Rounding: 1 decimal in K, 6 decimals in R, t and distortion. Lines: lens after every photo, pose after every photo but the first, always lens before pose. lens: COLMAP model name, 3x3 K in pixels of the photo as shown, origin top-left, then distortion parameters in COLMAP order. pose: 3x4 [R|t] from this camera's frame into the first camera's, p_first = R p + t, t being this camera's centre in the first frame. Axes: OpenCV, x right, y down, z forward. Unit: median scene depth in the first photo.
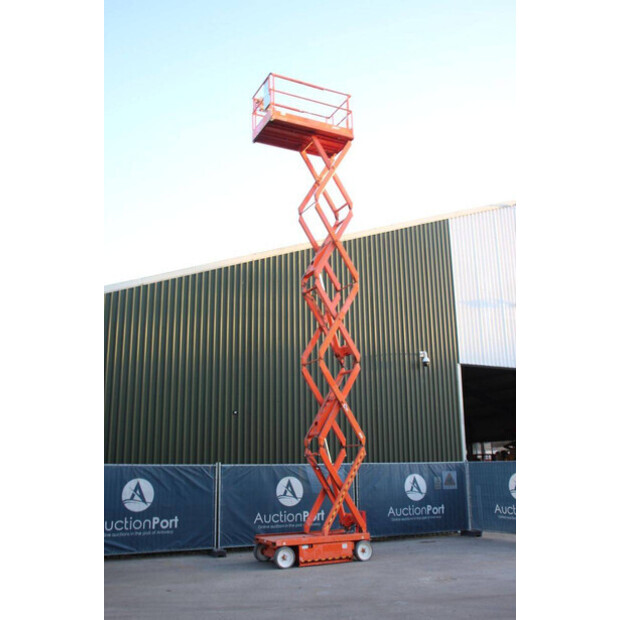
lens RADIAL K [[609.7, 0, 305.9], [0, 609.7, 321.1], [0, 0, 1]] dist [-0.061654, 0.000000]
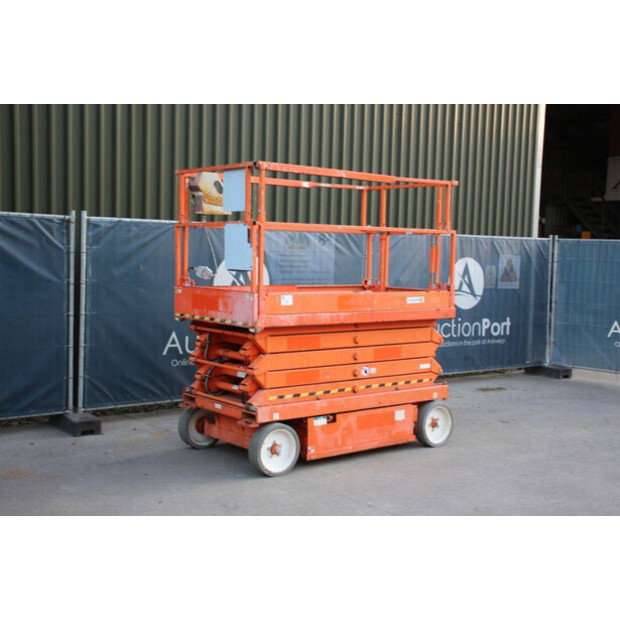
lens RADIAL K [[835.5, 0, 309.9], [0, 835.5, 319.8], [0, 0, 1]] dist [0.042349, 0.000000]
pose [[0.974522, 0.019323, 0.223457, -0.119420], [-0.088619, 0.948392, 0.304467, 0.121871], [-0.206042, -0.316512, 0.925941, 0.442745]]
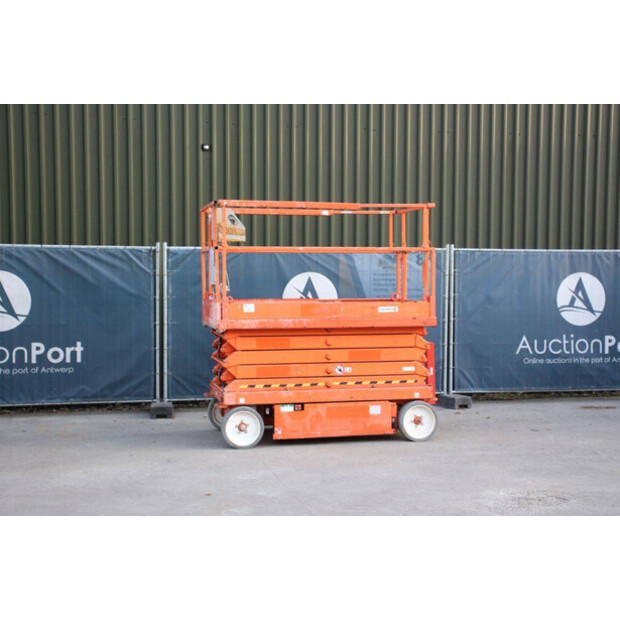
lens RADIAL K [[963.5, 0, 315.1], [0, 963.5, 315.0], [0, 0, 1]] dist [0.066783, 0.000000]
pose [[0.975076, 0.024701, -0.220492, 0.170129], [0.037685, 0.960905, 0.274300, 0.074730], [0.218647, -0.275773, 0.936025, 0.253395]]
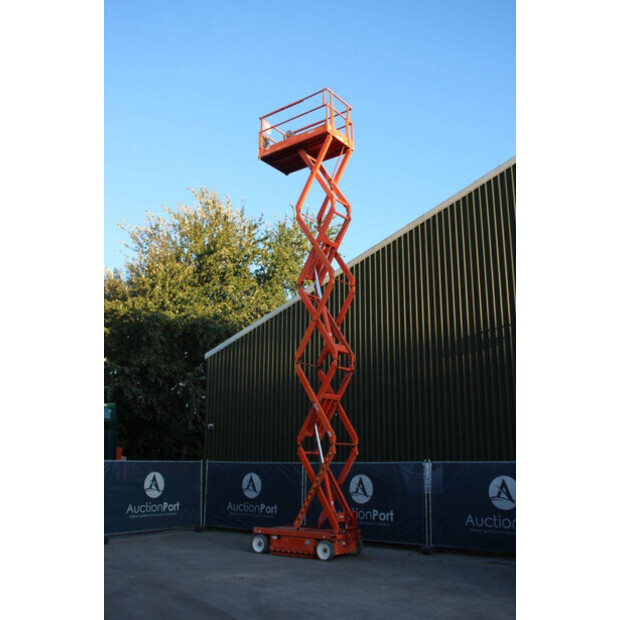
lens RADIAL K [[620.4, 0, 303.4], [0, 620.4, 323.7], [0, 0, 1]] dist [-0.050791, 0.000000]
pose [[0.440196, -0.187861, -0.878030, 0.958221], [0.200529, 0.973738, -0.107804, 0.110154], [0.875223, -0.128616, 0.466307, 0.501881]]
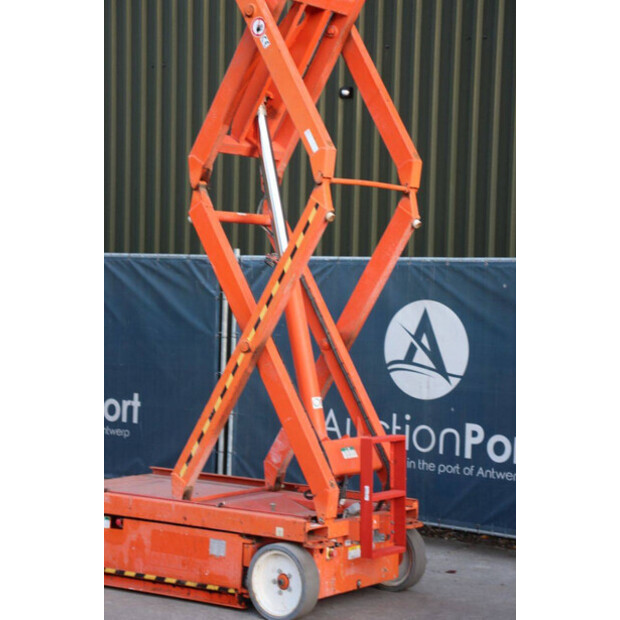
lens RADIAL K [[1494.0, 0, 308.3], [0, 1494.0, 311.0], [0, 0, 1]] dist [0.551719, 0.000000]
pose [[0.453974, 0.043255, -0.889964, 0.626532], [0.182494, 0.973133, 0.140388, 0.163034], [0.872126, -0.226145, 0.433883, 0.692893]]
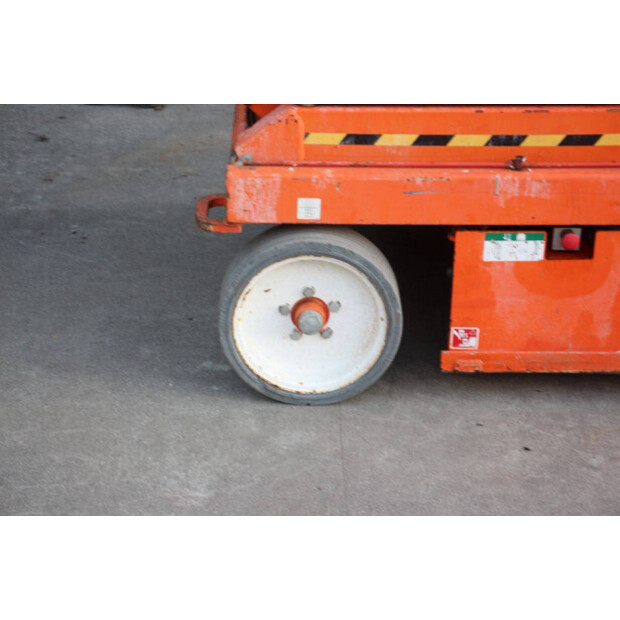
lens RADIAL K [[1494.0, 0, 314.5], [0, 1494.0, 313.5], [0, 0, 1]] dist [0.551719, 0.000000]
pose [[0.909306, 0.212629, -0.357704, 0.058411], [0.062860, 0.779548, 0.623180, 0.184833], [0.411354, -0.589146, 0.695482, 0.694064]]
